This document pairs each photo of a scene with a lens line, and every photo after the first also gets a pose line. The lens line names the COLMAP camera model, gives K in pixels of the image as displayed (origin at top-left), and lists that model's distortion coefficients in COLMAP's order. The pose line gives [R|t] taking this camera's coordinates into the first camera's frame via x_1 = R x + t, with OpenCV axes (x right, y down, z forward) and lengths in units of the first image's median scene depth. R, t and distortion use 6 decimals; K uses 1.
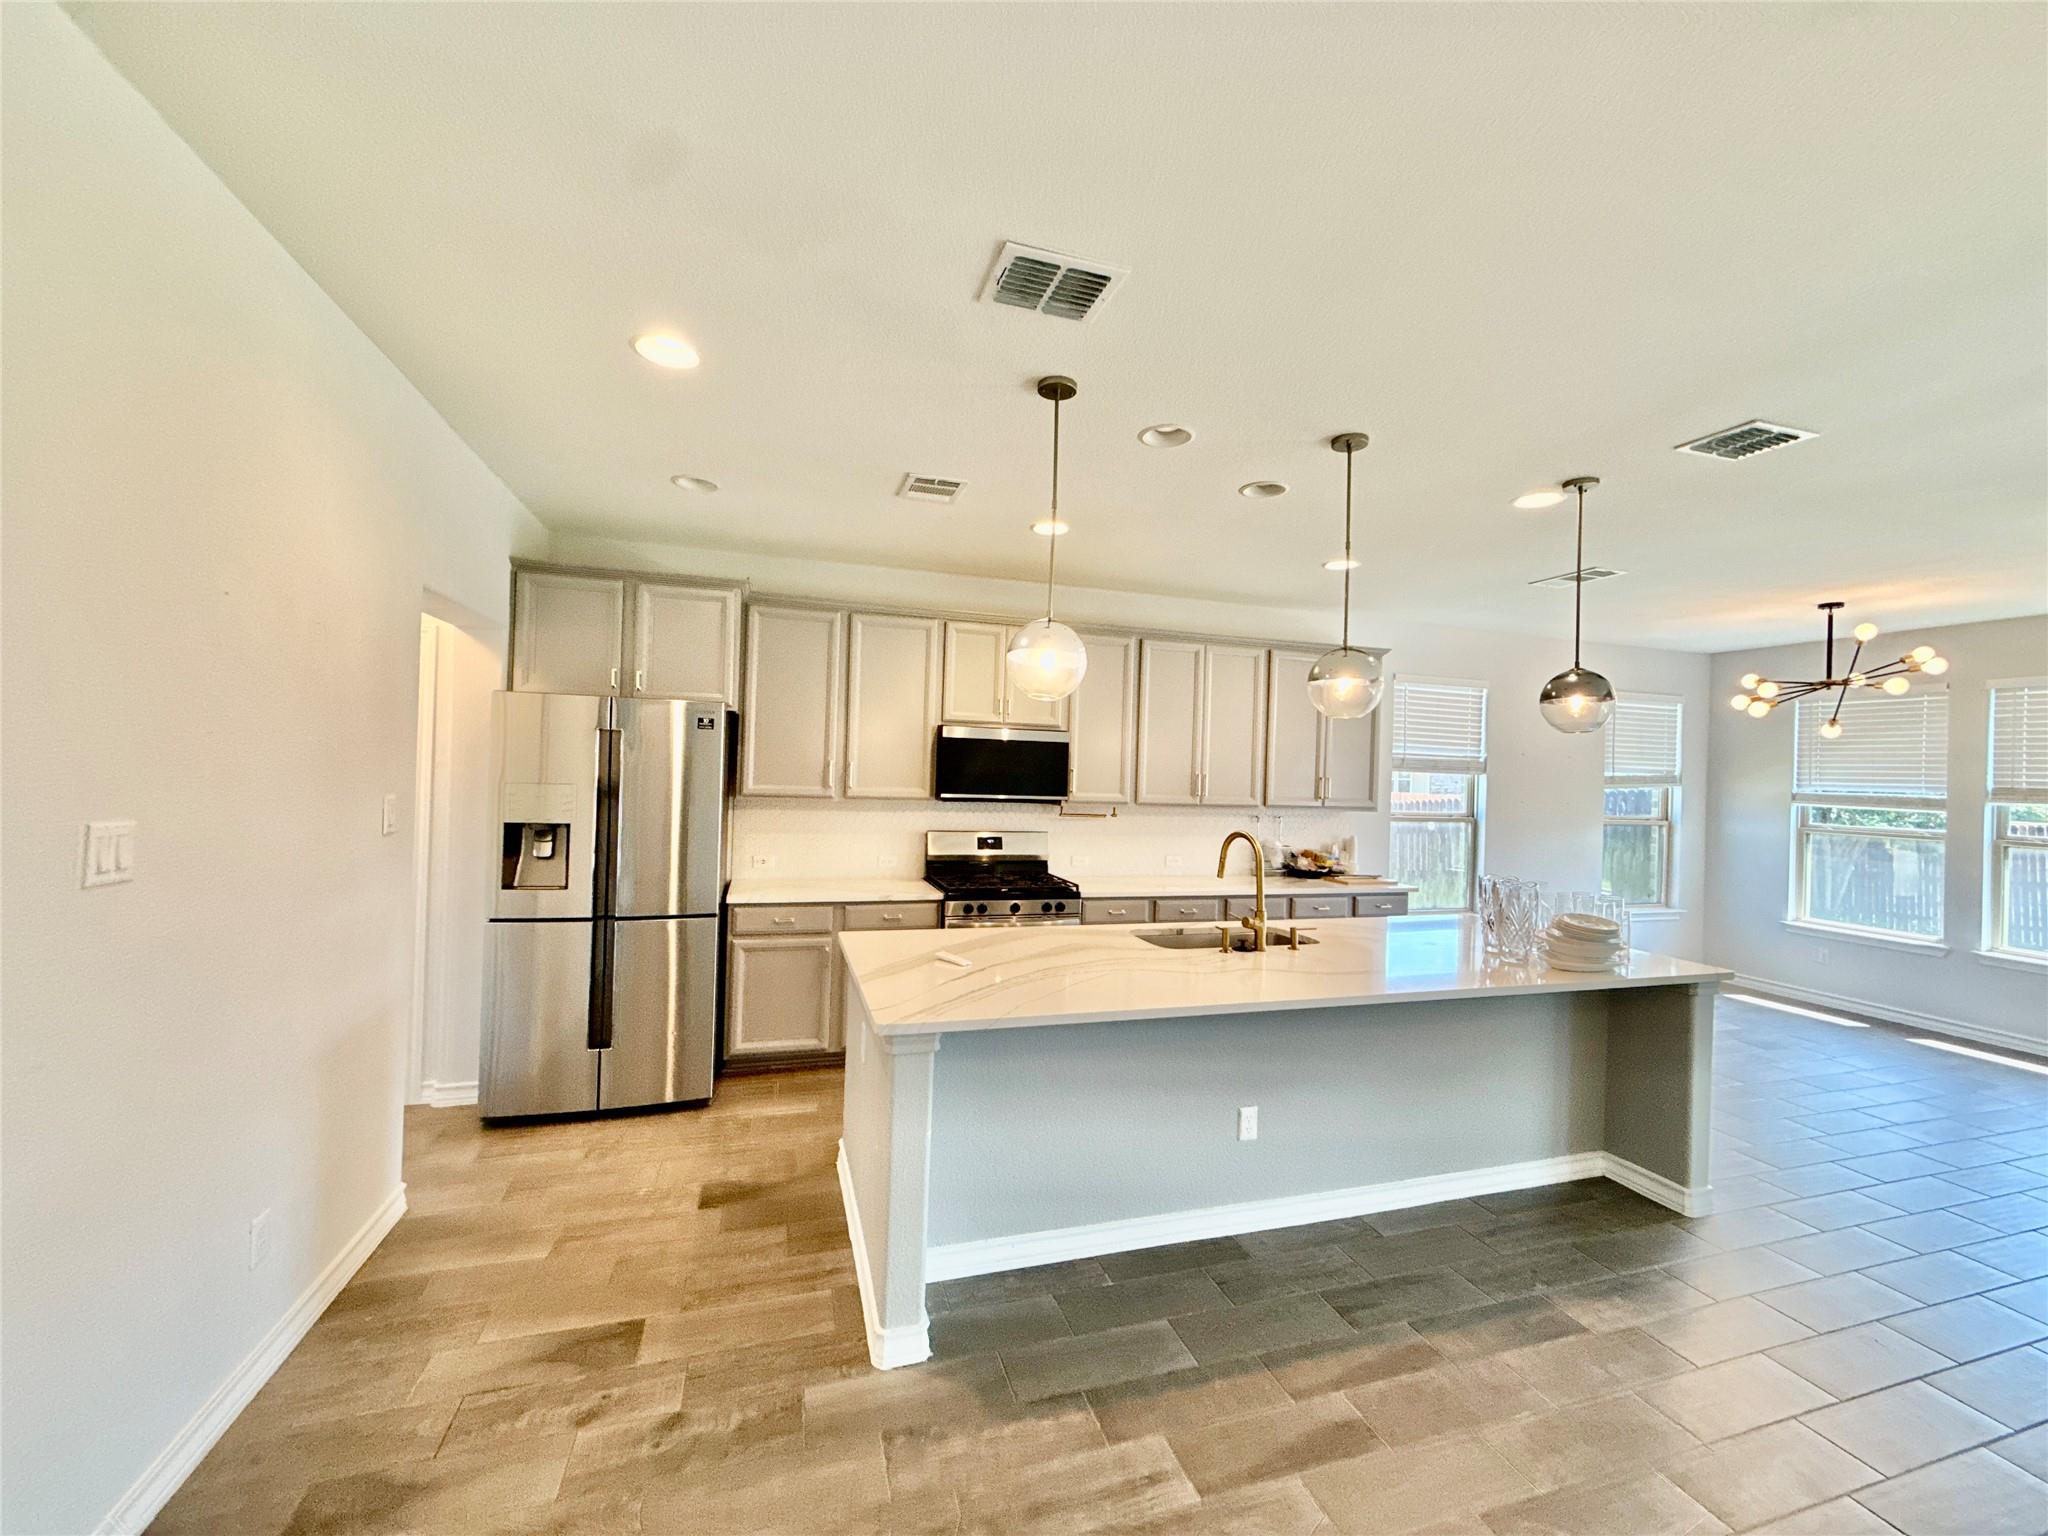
lens RADIAL K [[816.7, 0, 1026.3], [0, 816.7, 764.2], [0, 0, 1]] dist [0.001566, 0.000091]
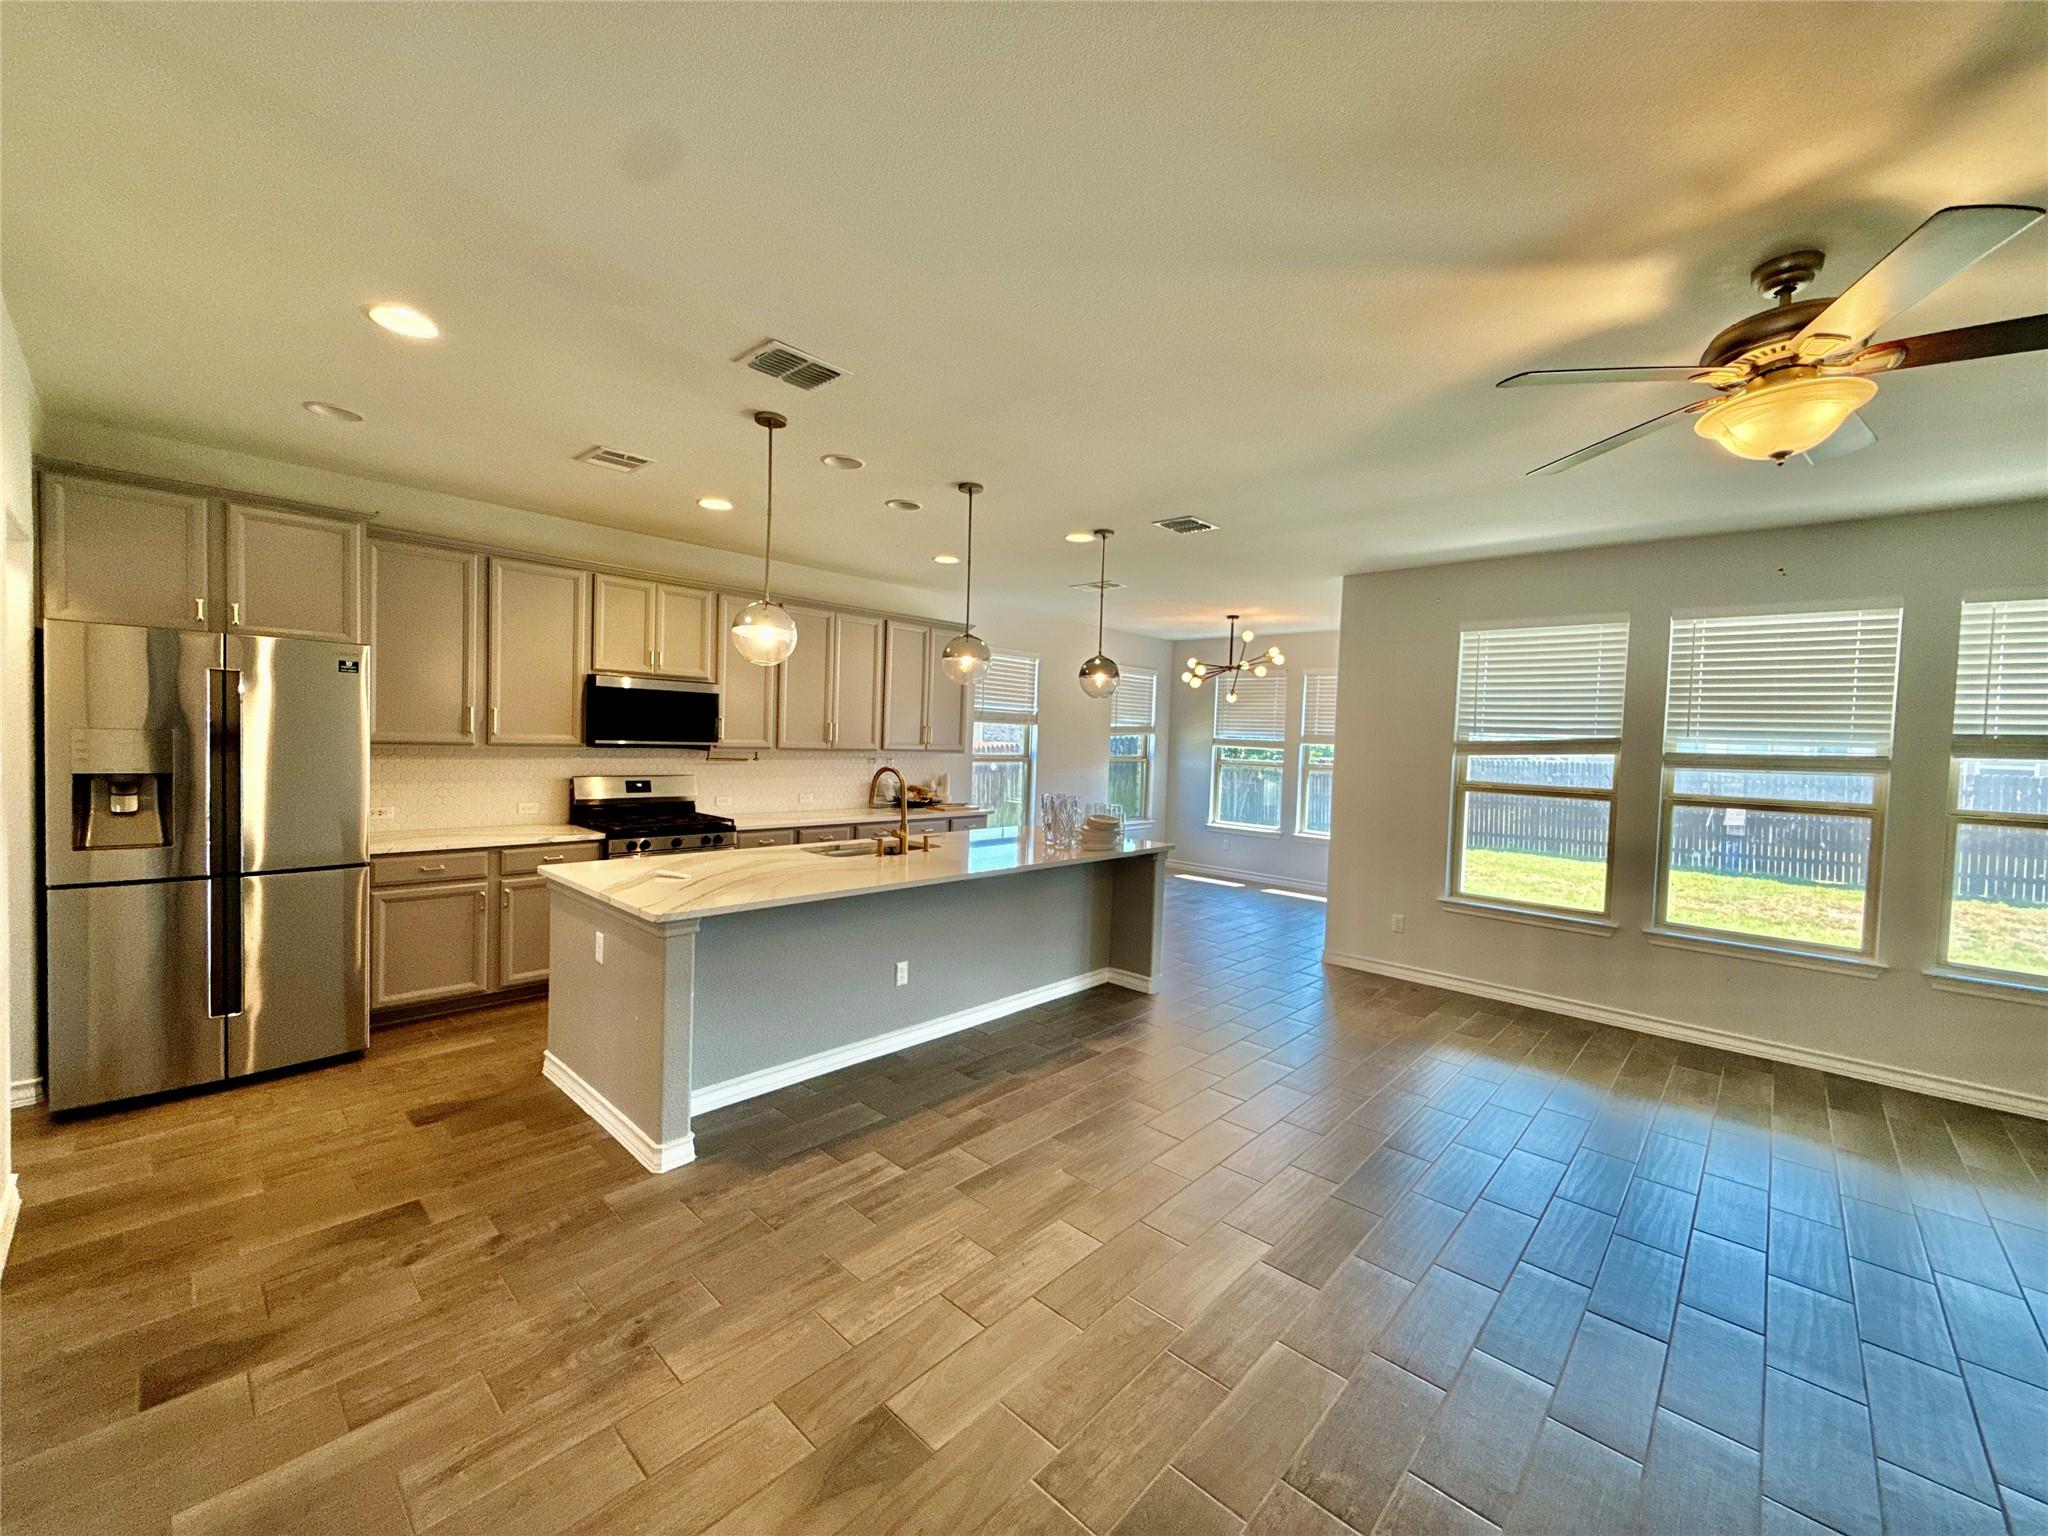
lens RADIAL K [[816.7, 0, 1026.3], [0, 816.7, 764.2], [0, 0, 1]] dist [0.001566, 0.000091]
pose [[0.869579, -0.018114, 0.493461, -0.145039], [-0.012755, 0.998169, 0.059119, -0.002270], [-0.493628, -0.057703, 0.867757, -0.191554]]
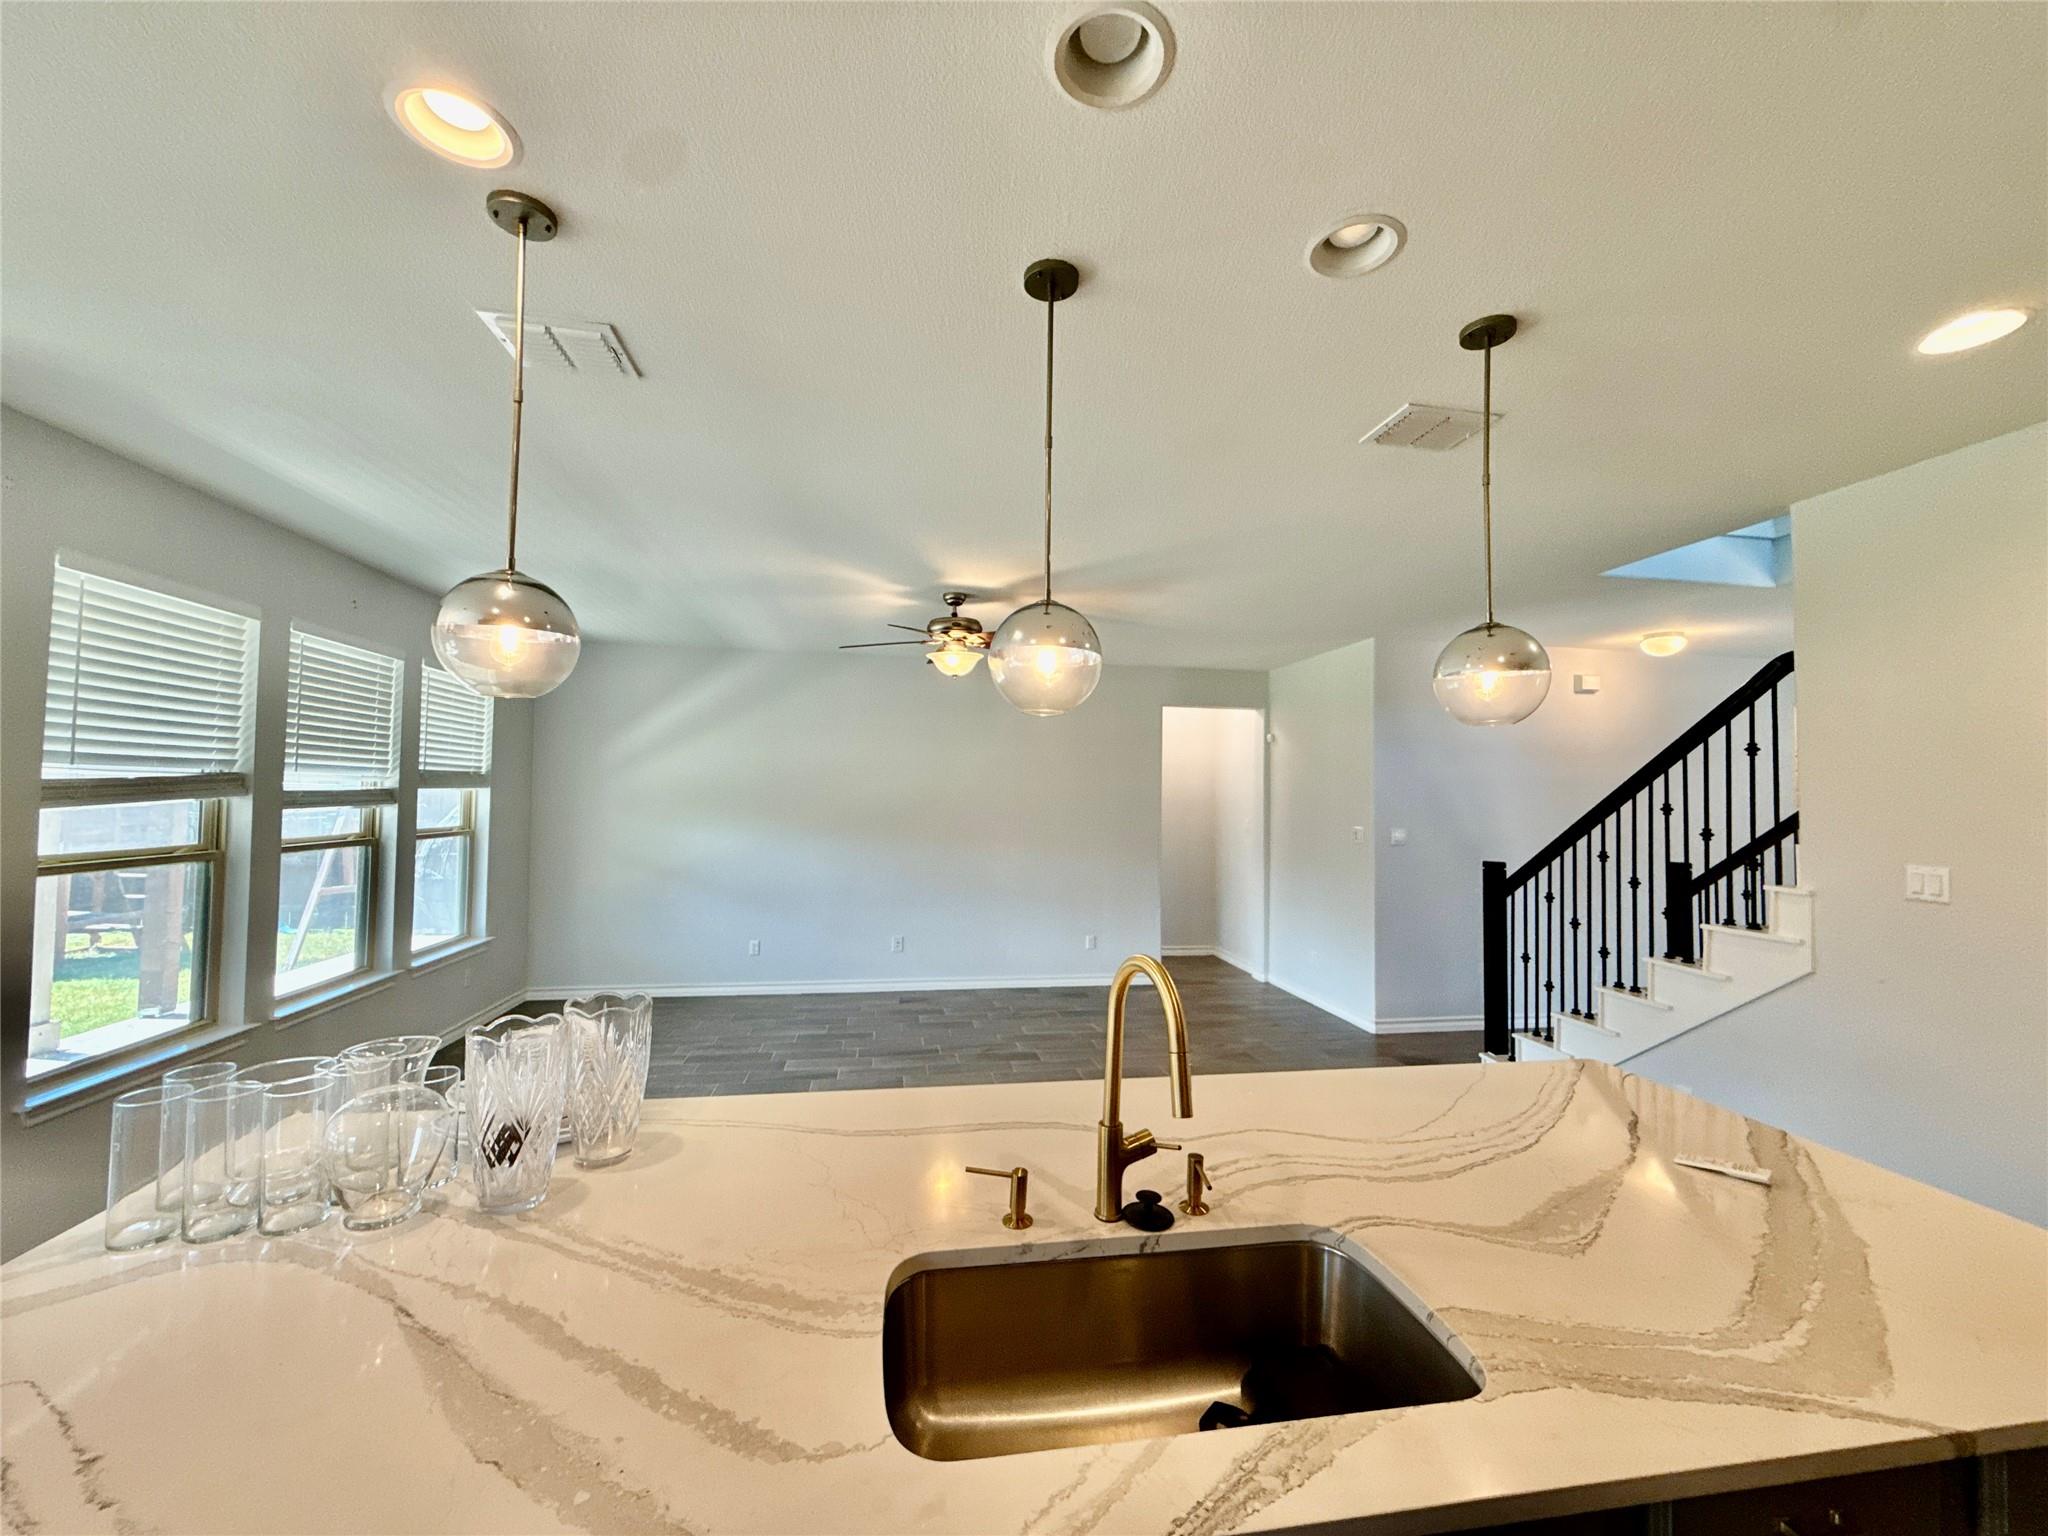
lens RADIAL K [[816.7, 0, 1026.3], [0, 816.7, 764.2], [0, 0, 1]] dist [0.001566, 0.000091]
pose [[-0.989640, -0.038971, 0.138184, 0.197681], [-0.045559, 0.997955, -0.044840, 0.009425], [-0.136154, -0.050671, -0.989391, 1.051677]]
